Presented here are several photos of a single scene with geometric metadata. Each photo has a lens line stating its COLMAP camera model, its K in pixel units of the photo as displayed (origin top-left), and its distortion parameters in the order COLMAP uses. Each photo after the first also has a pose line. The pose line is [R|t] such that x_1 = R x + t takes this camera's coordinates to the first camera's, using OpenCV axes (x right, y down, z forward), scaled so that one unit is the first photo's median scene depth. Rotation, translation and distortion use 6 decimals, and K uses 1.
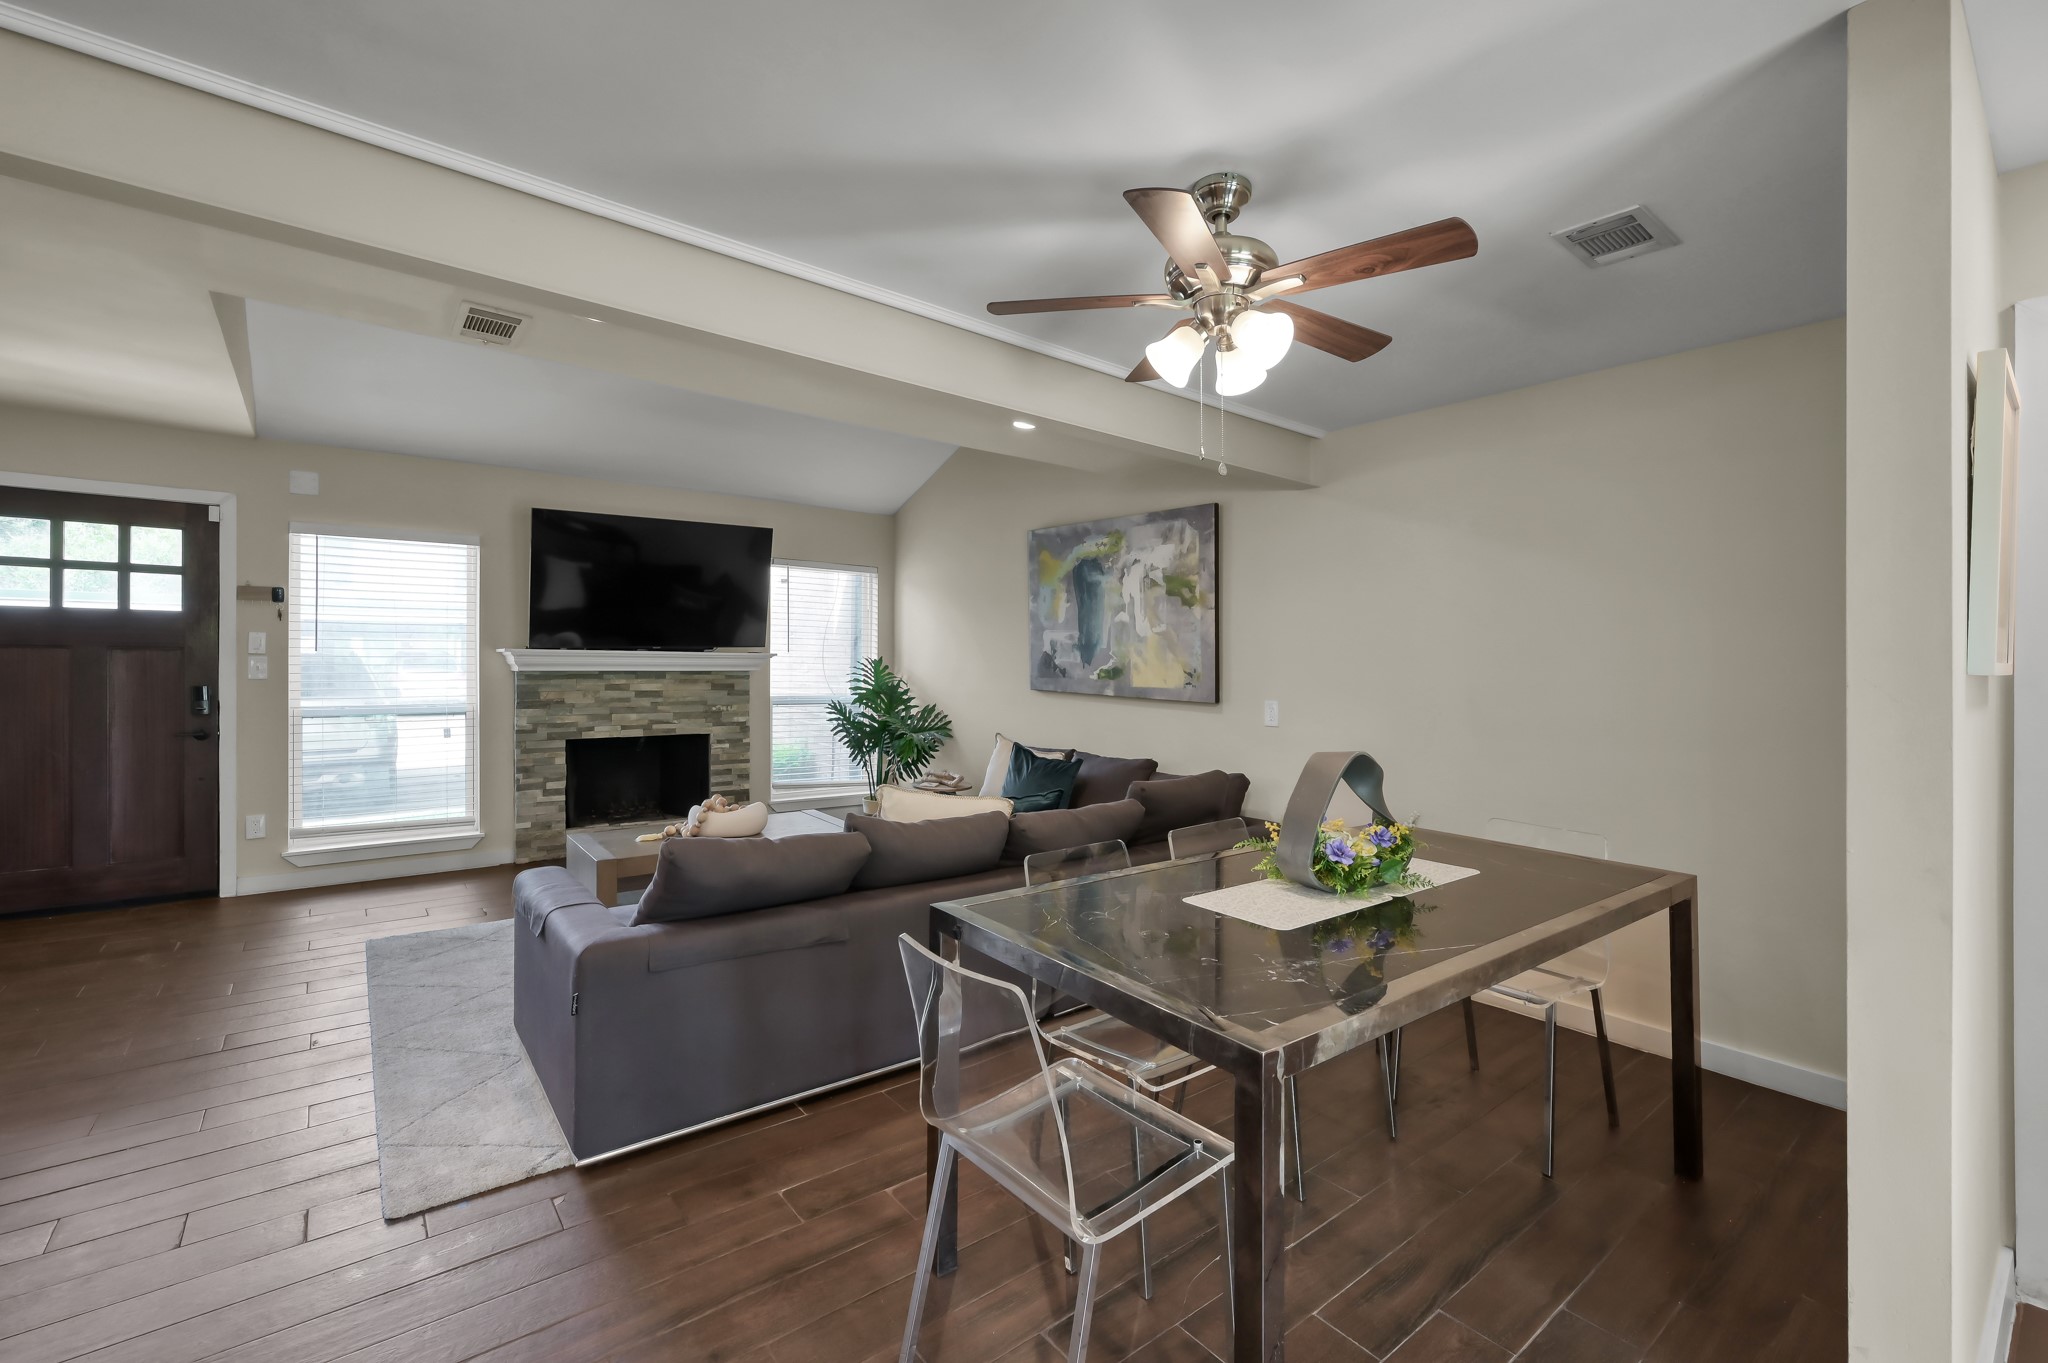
lens RADIAL K [[886.7, 0, 1022.6], [0, 886.7, 663.5], [0, 0, 1]] dist [0.001709, 0.000751]
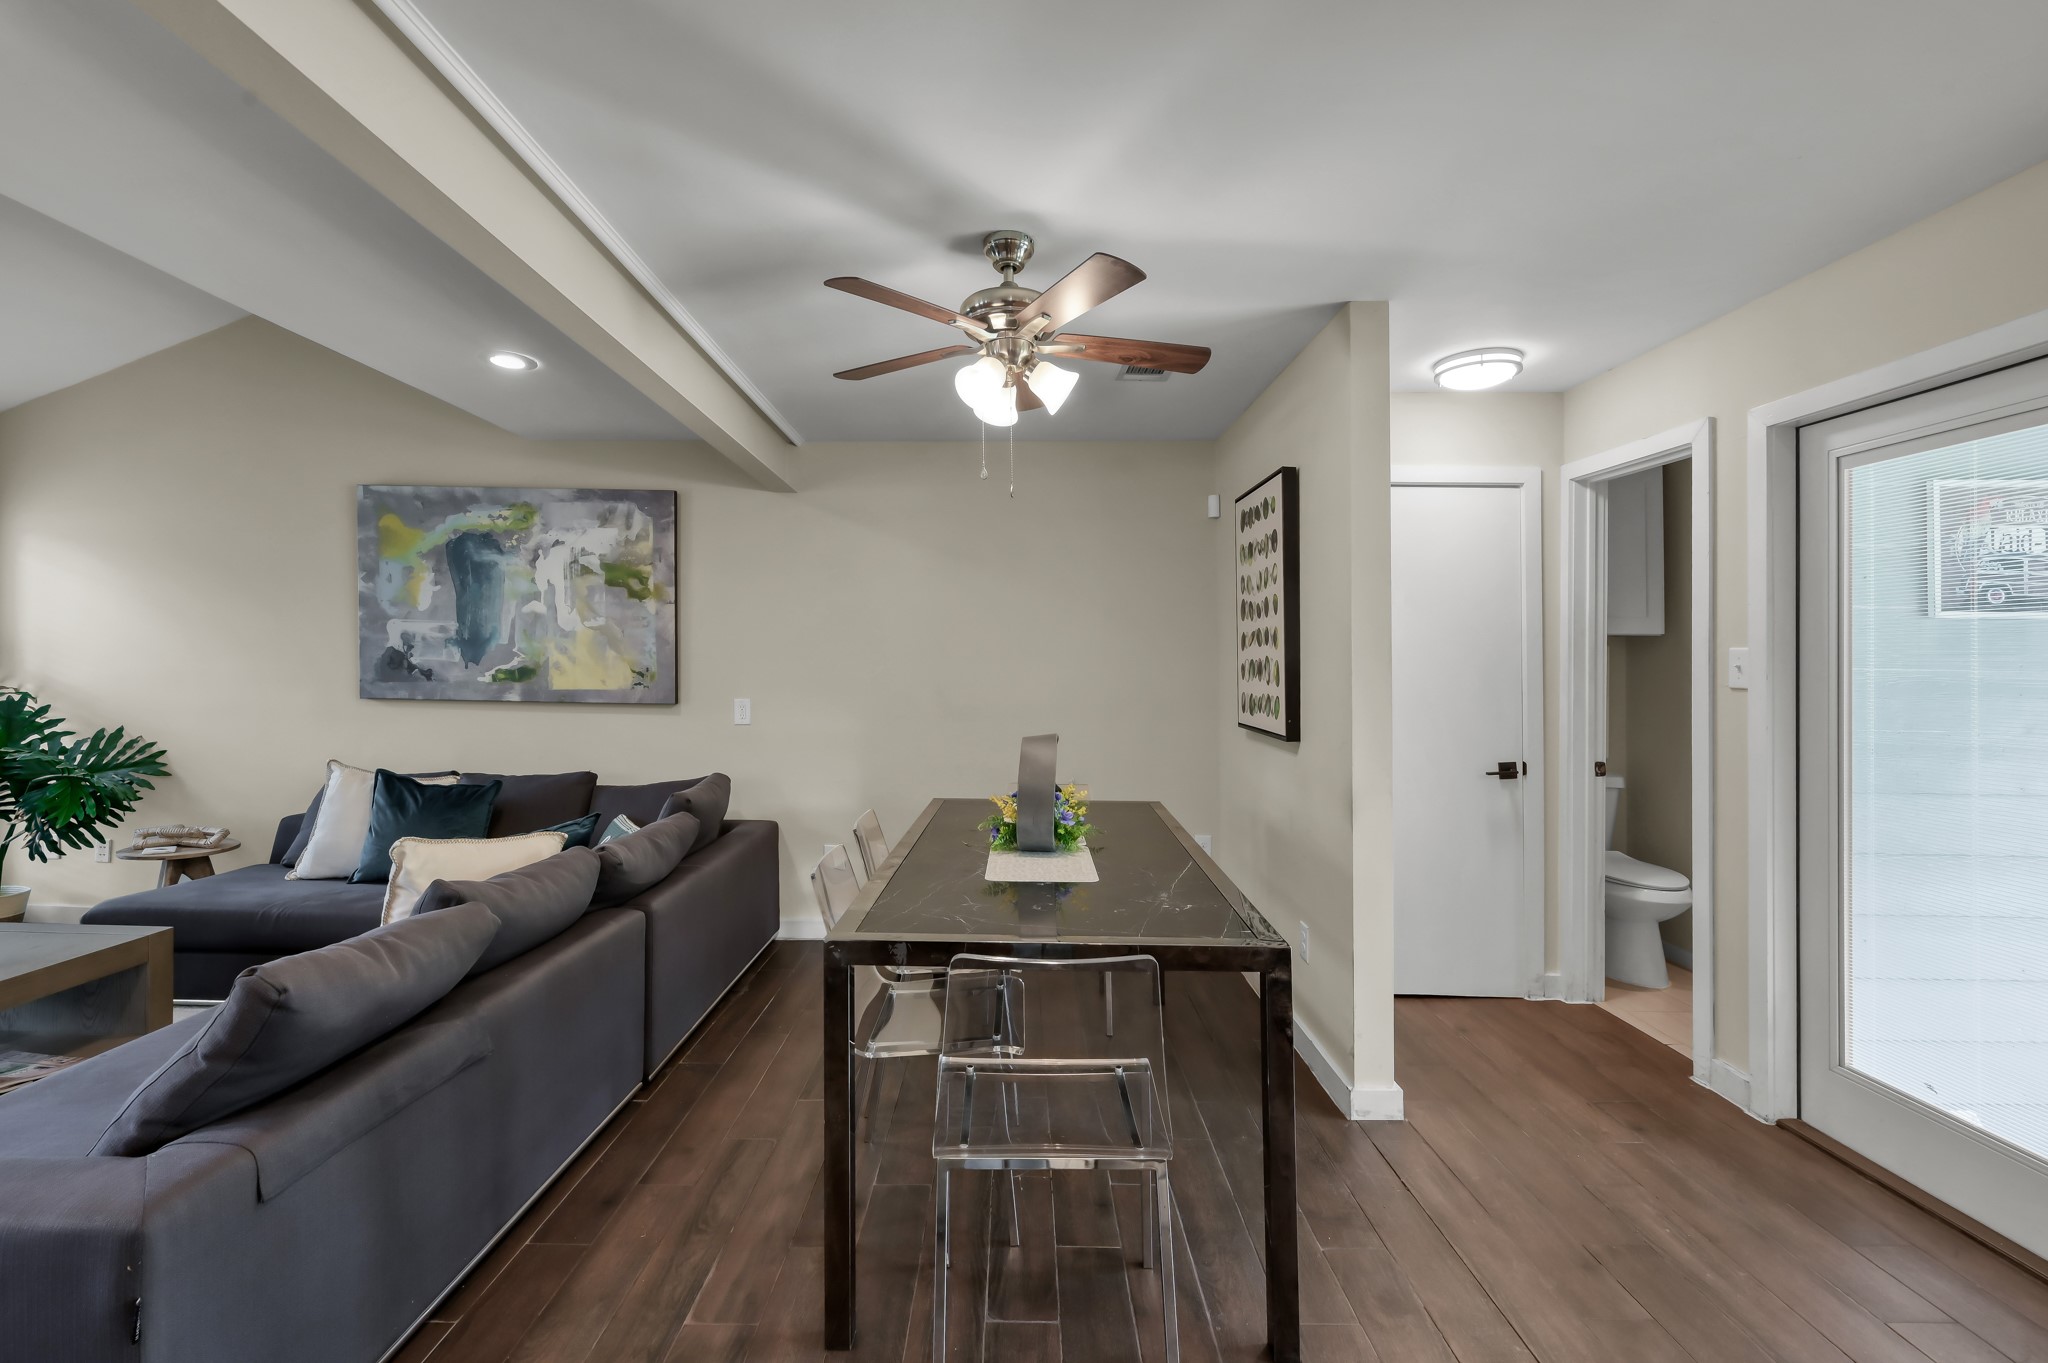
lens RADIAL K [[886.7, 0, 1023.0], [0, 886.7, 657.2], [0, 0, 1]] dist [0.001709, 0.000751]
pose [[0.621918, -0.003908, 0.783073, -0.256681], [0.004885, 0.999987, 0.001111, -0.003425], [-0.783067, 0.003134, 0.621929, 0.112616]]
